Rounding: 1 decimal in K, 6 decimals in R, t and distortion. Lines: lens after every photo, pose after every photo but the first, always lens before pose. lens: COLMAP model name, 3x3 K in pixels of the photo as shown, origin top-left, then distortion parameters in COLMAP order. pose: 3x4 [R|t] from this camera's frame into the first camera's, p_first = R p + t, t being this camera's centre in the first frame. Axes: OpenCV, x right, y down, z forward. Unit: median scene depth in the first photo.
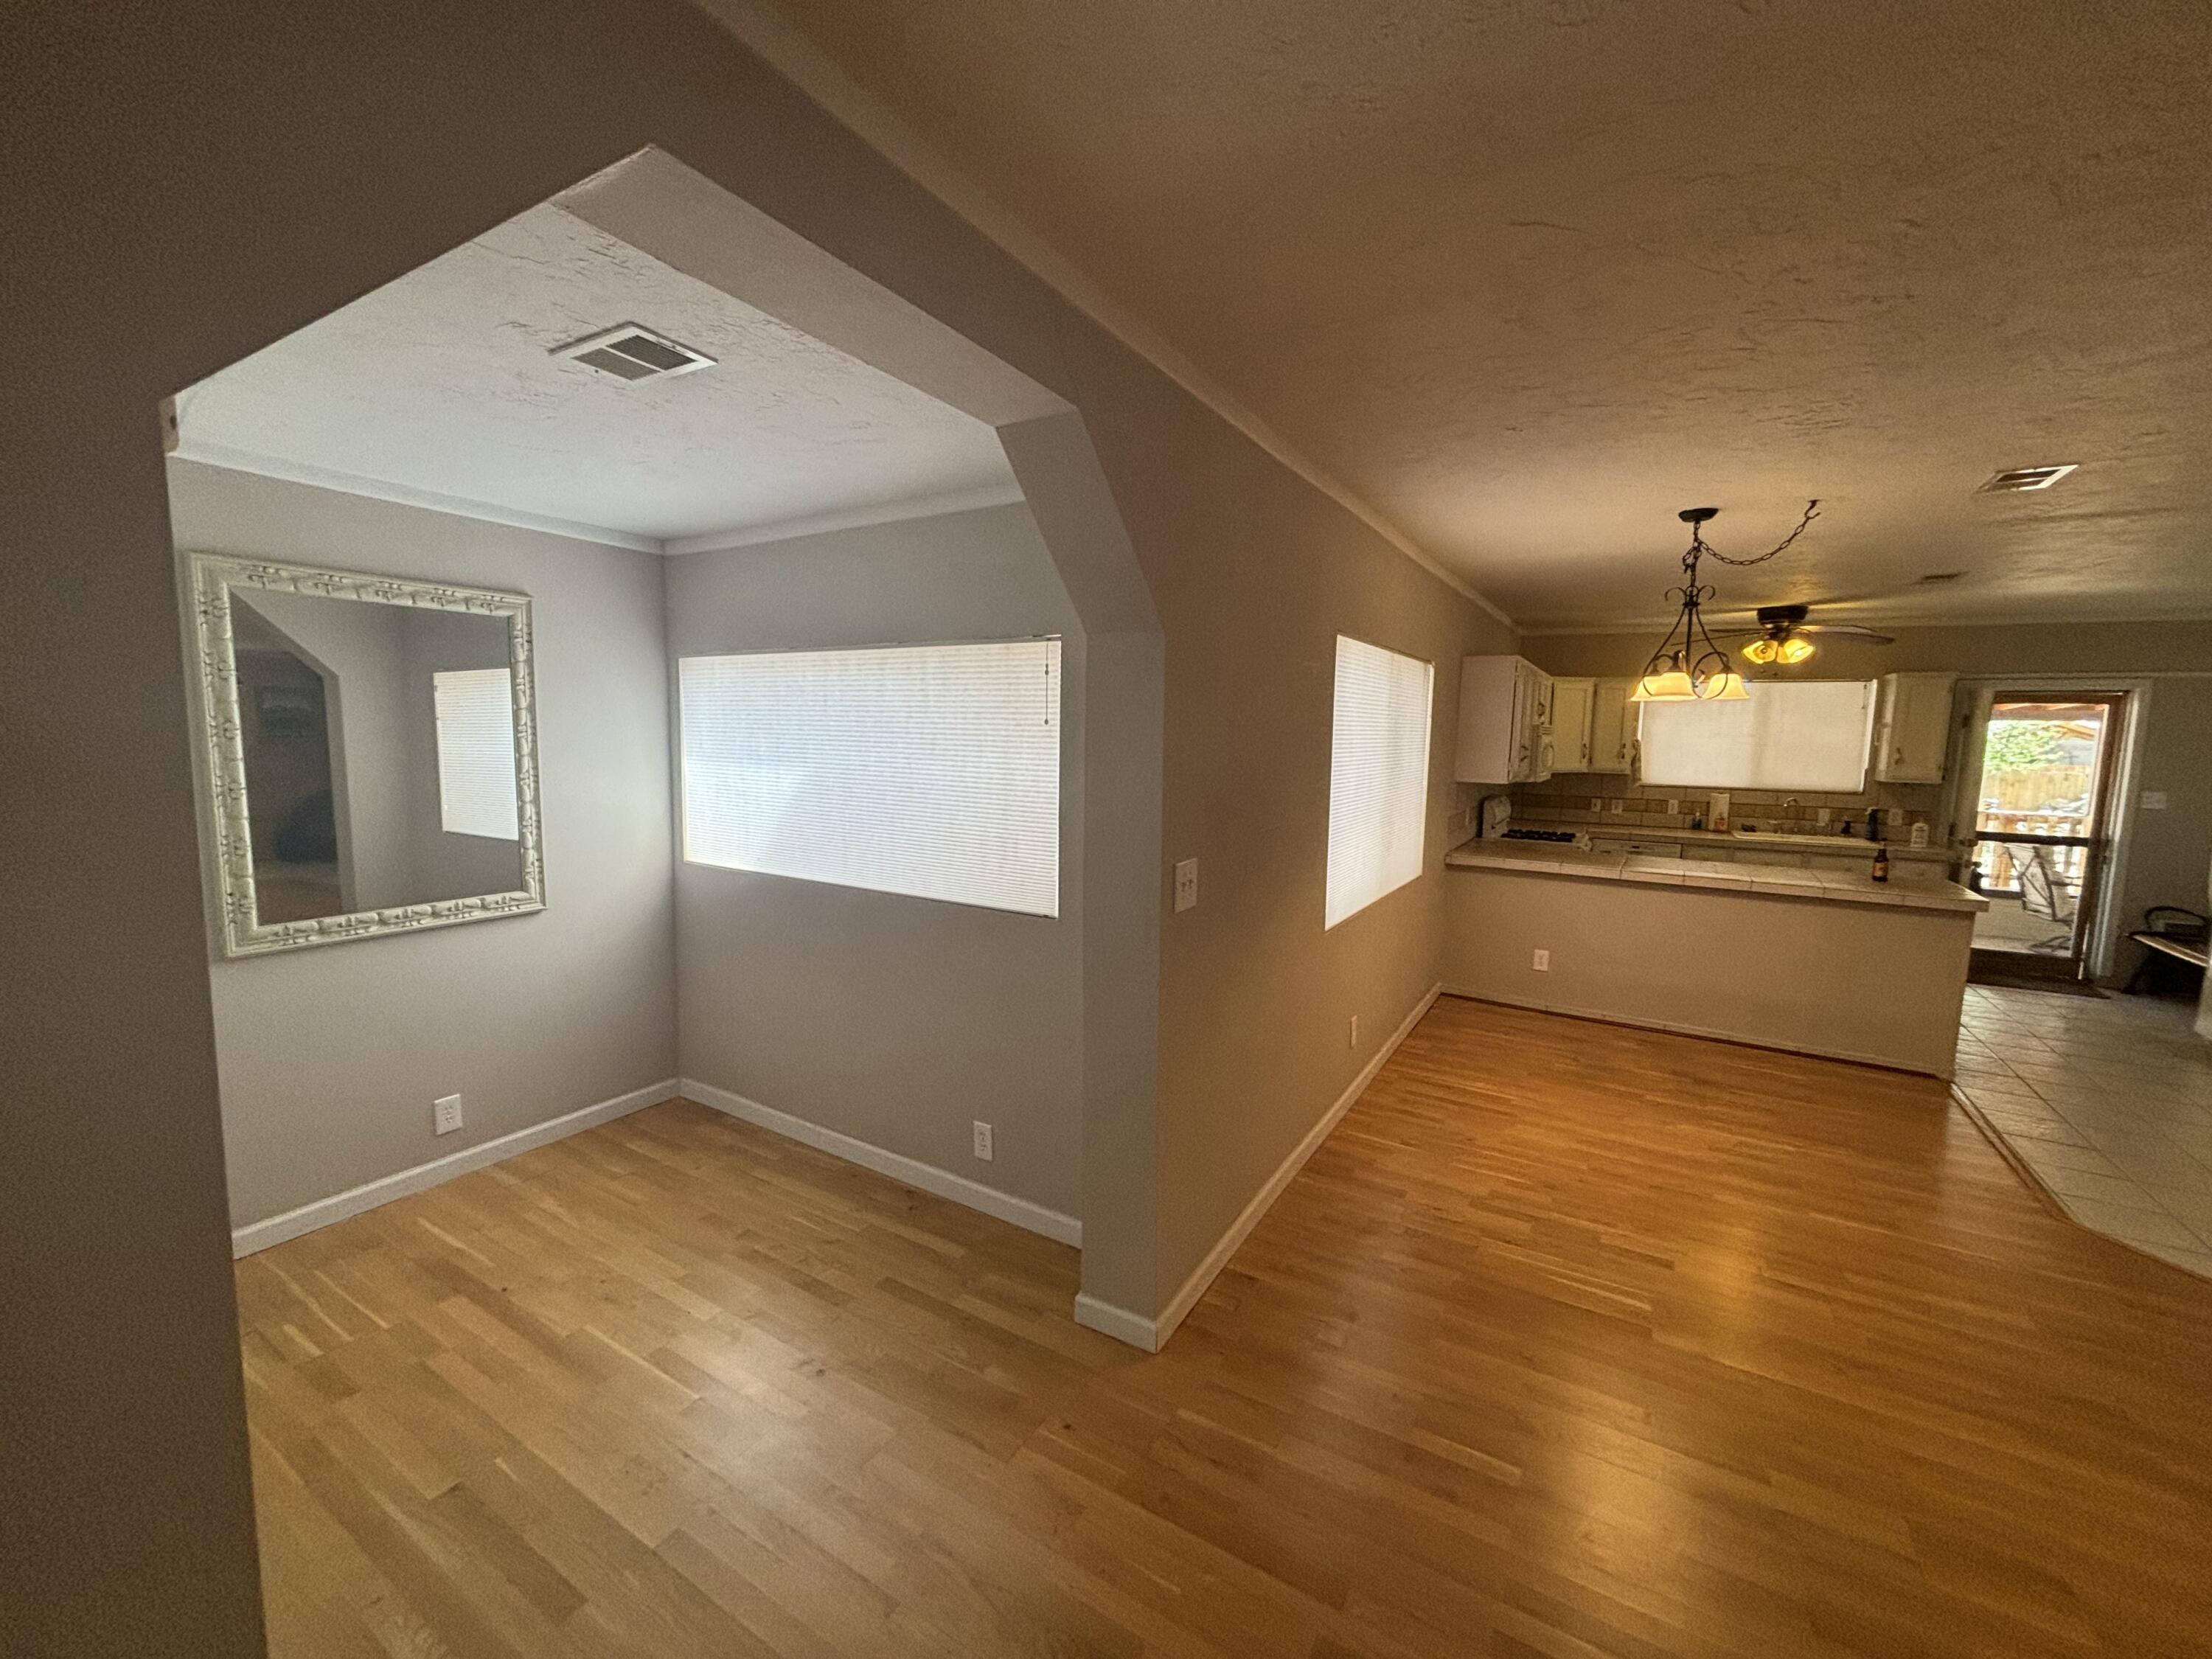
lens RADIAL K [[891.4, 0, 1101.9], [0, 891.4, 828.3], [0, 0, 1]] dist [-0.001886, 0.000201]
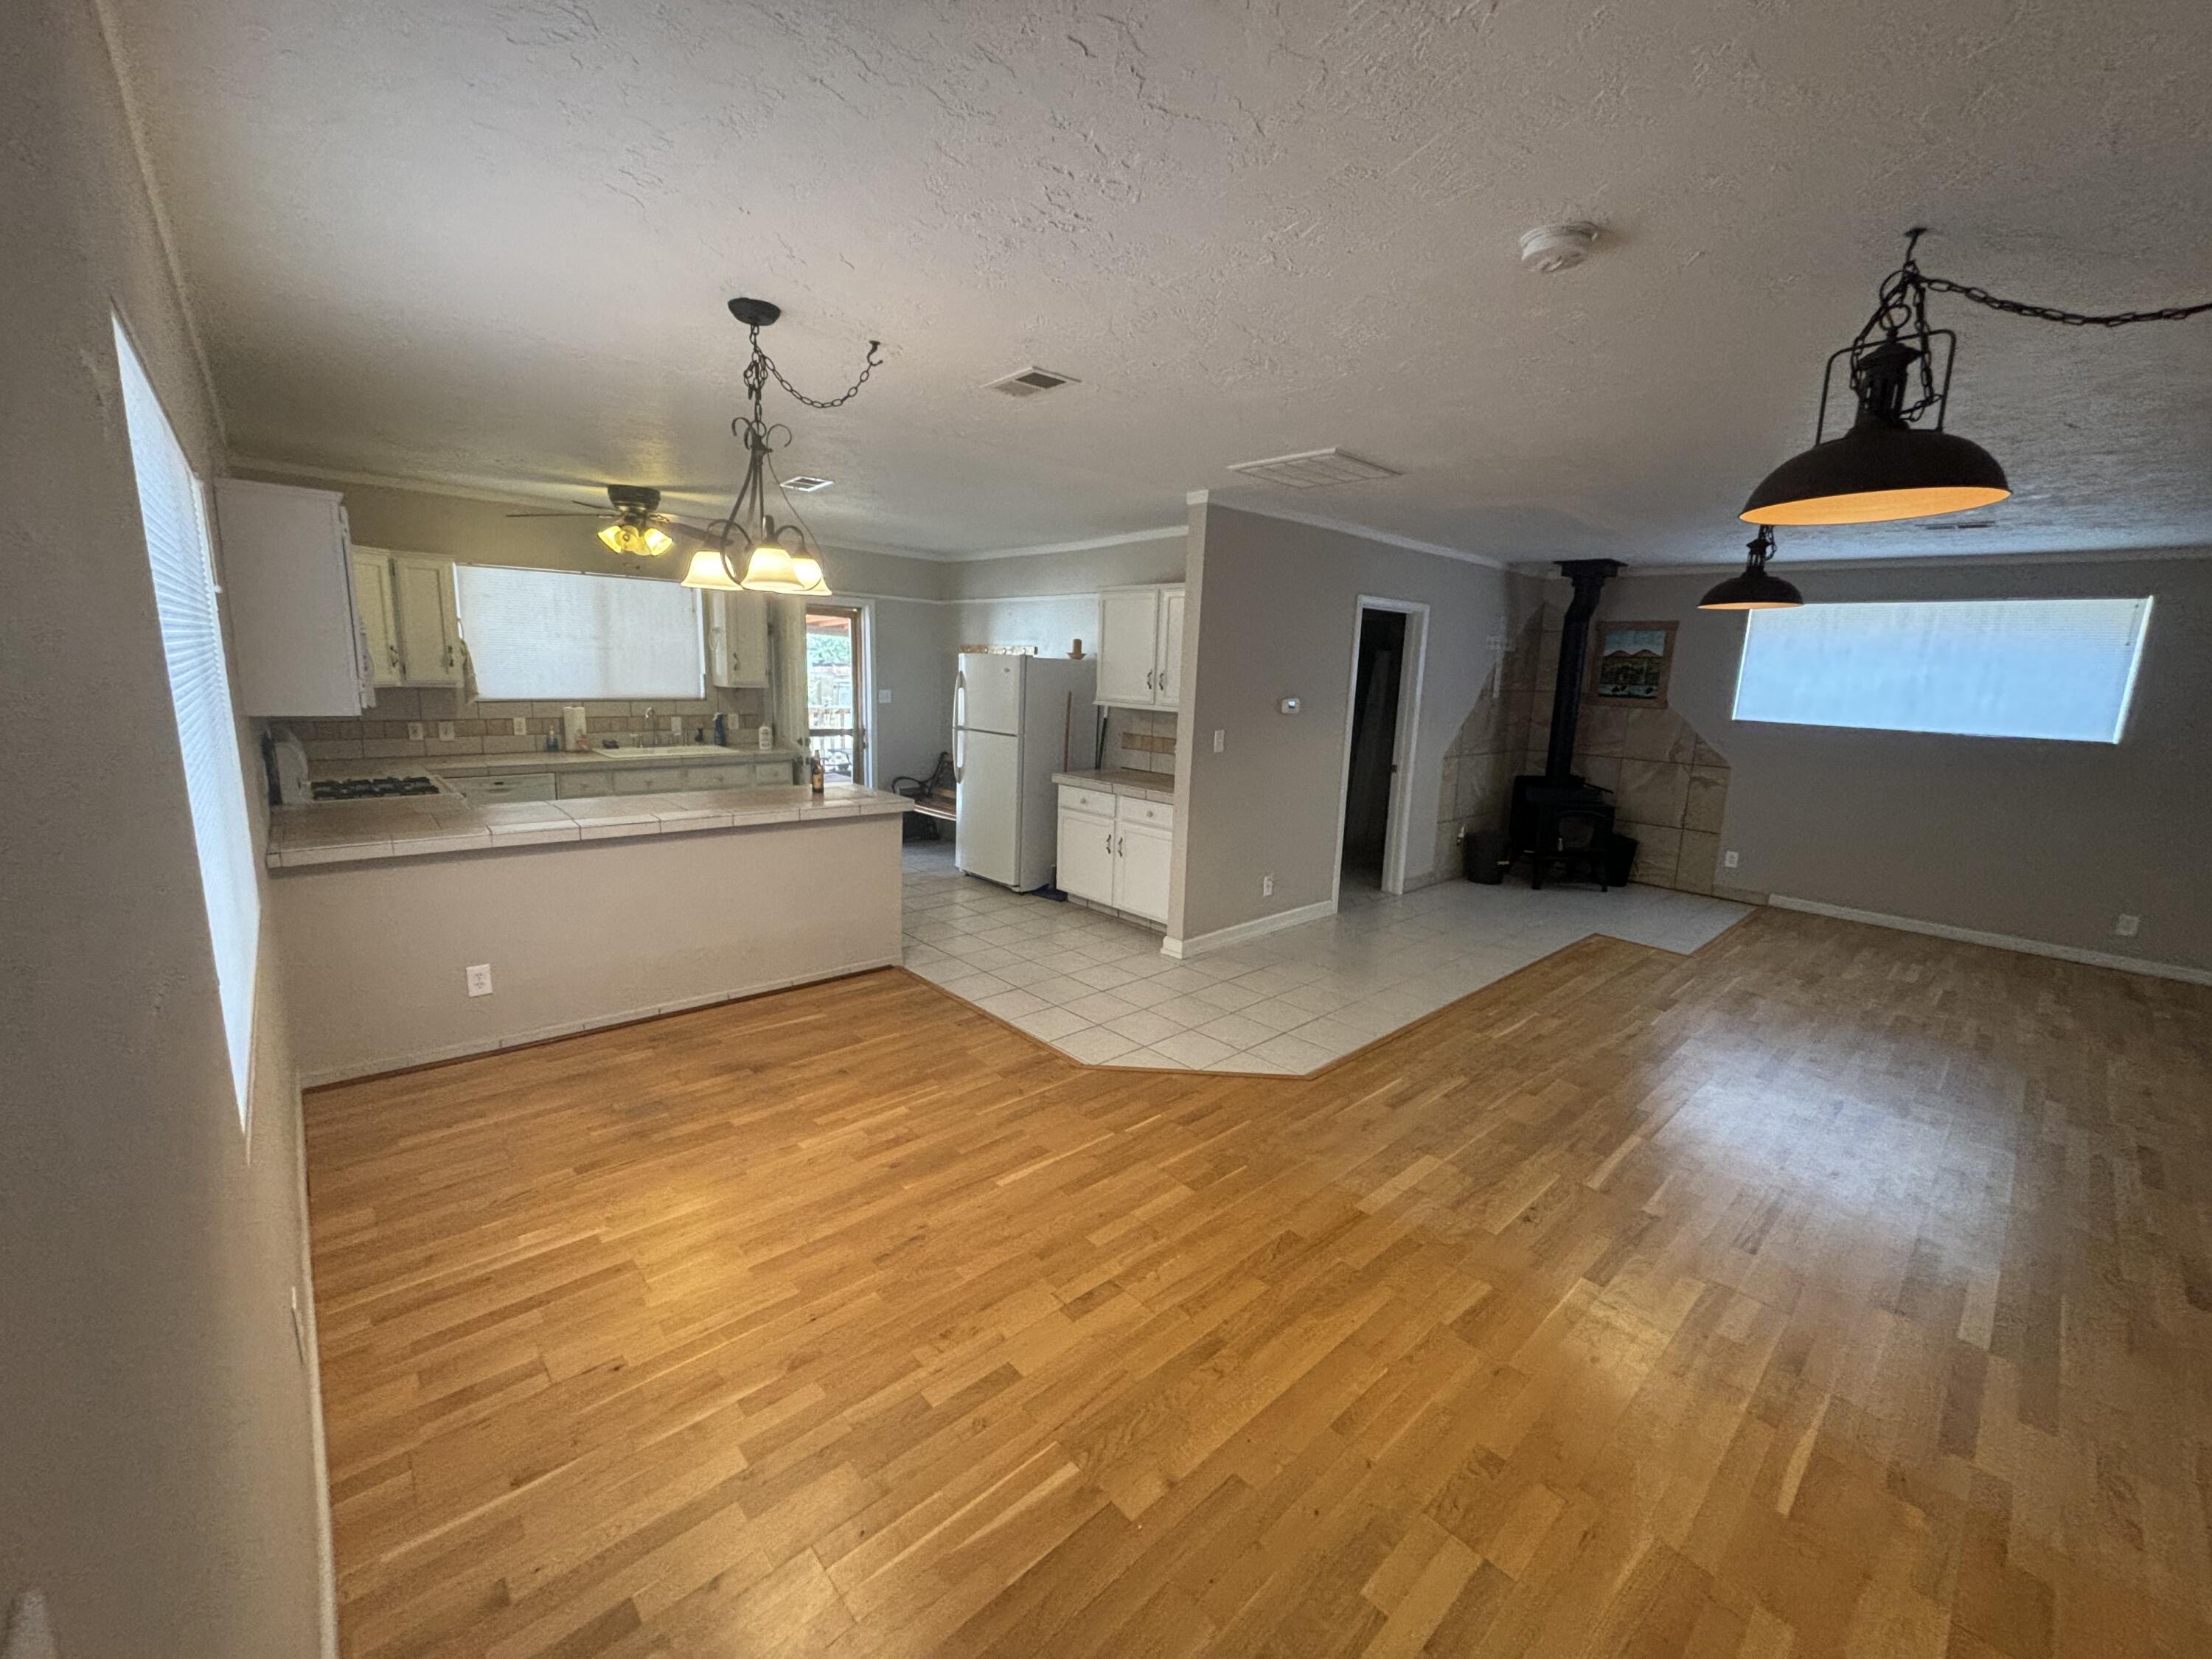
lens RADIAL K [[891.4, 0, 1101.9], [0, 891.4, 828.3], [0, 0, 1]] dist [-0.001886, 0.000201]
pose [[0.283077, -0.181446, 0.941778, 0.022566], [0.075692, 0.983105, 0.166657, -0.038452], [-0.956106, 0.024109, 0.292028, 0.369482]]
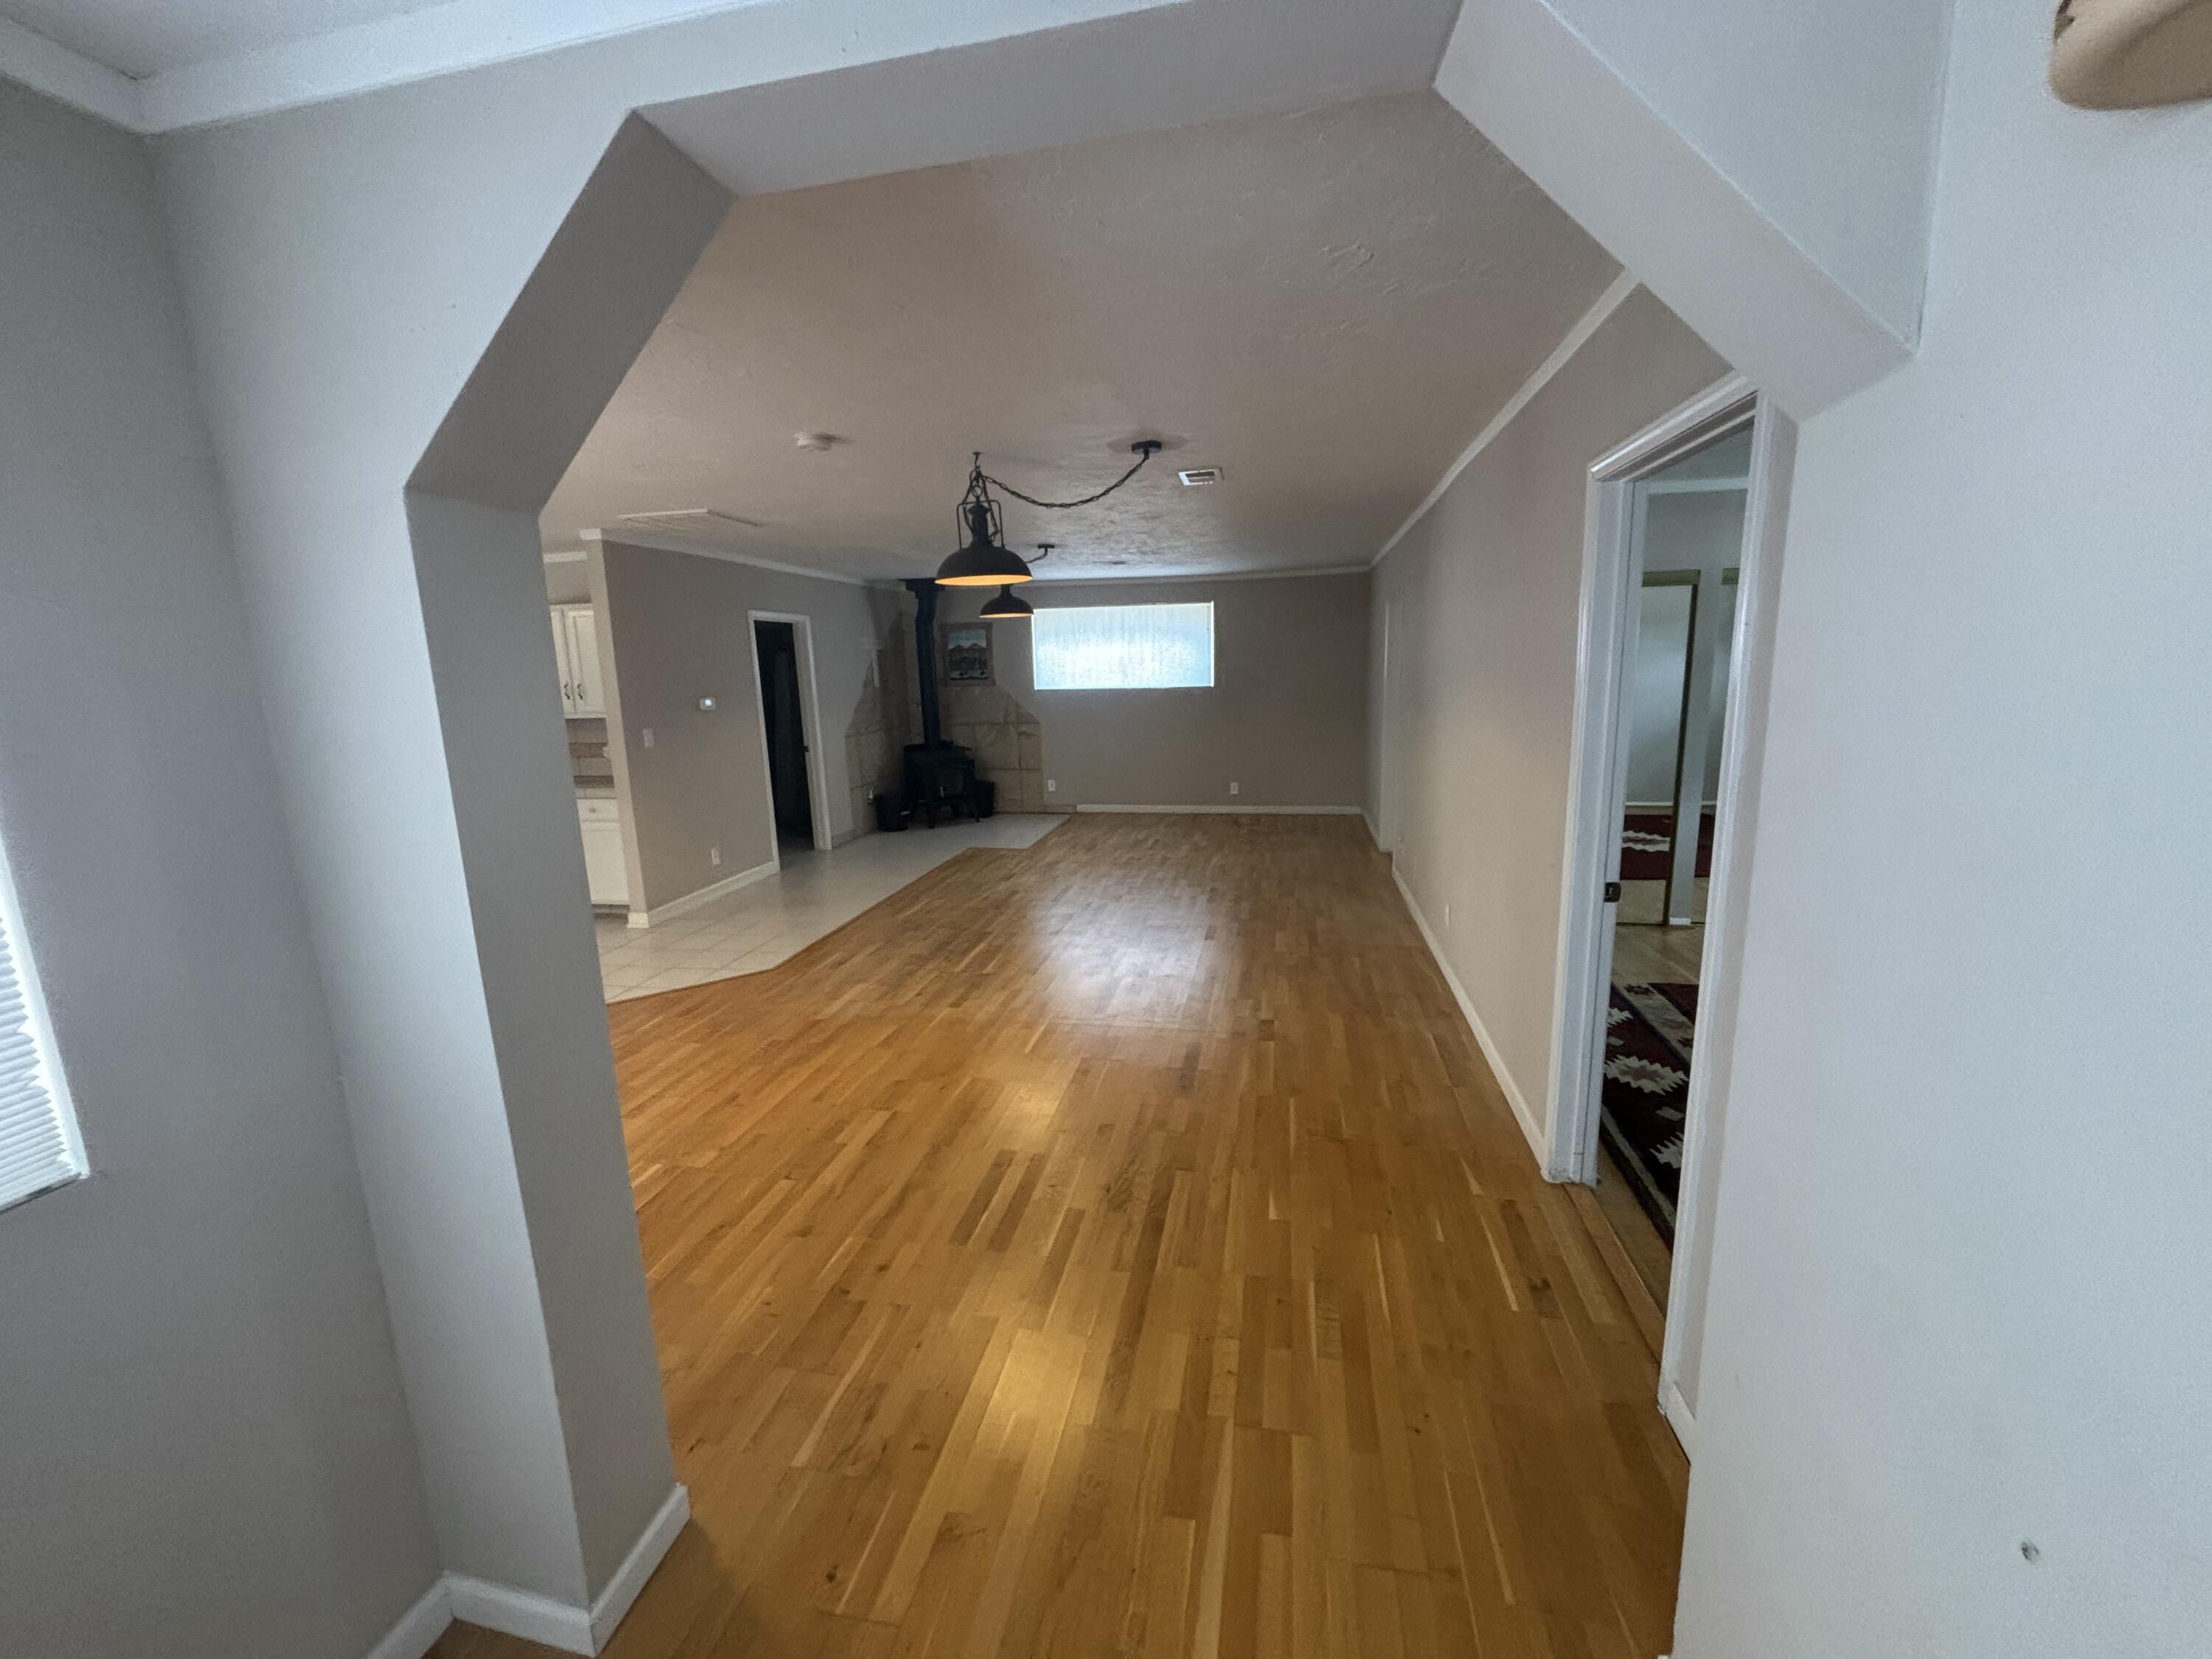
lens RADIAL K [[887.6, 0, 1106.0], [0, 887.6, 829.5], [0, 0, 1]] dist [0.009559, -0.000115]
pose [[-0.338140, -0.179753, 0.923770, -0.284480], [0.125230, 0.964266, 0.233472, -0.041133], [-0.932726, 0.194630, -0.303547, 0.350463]]
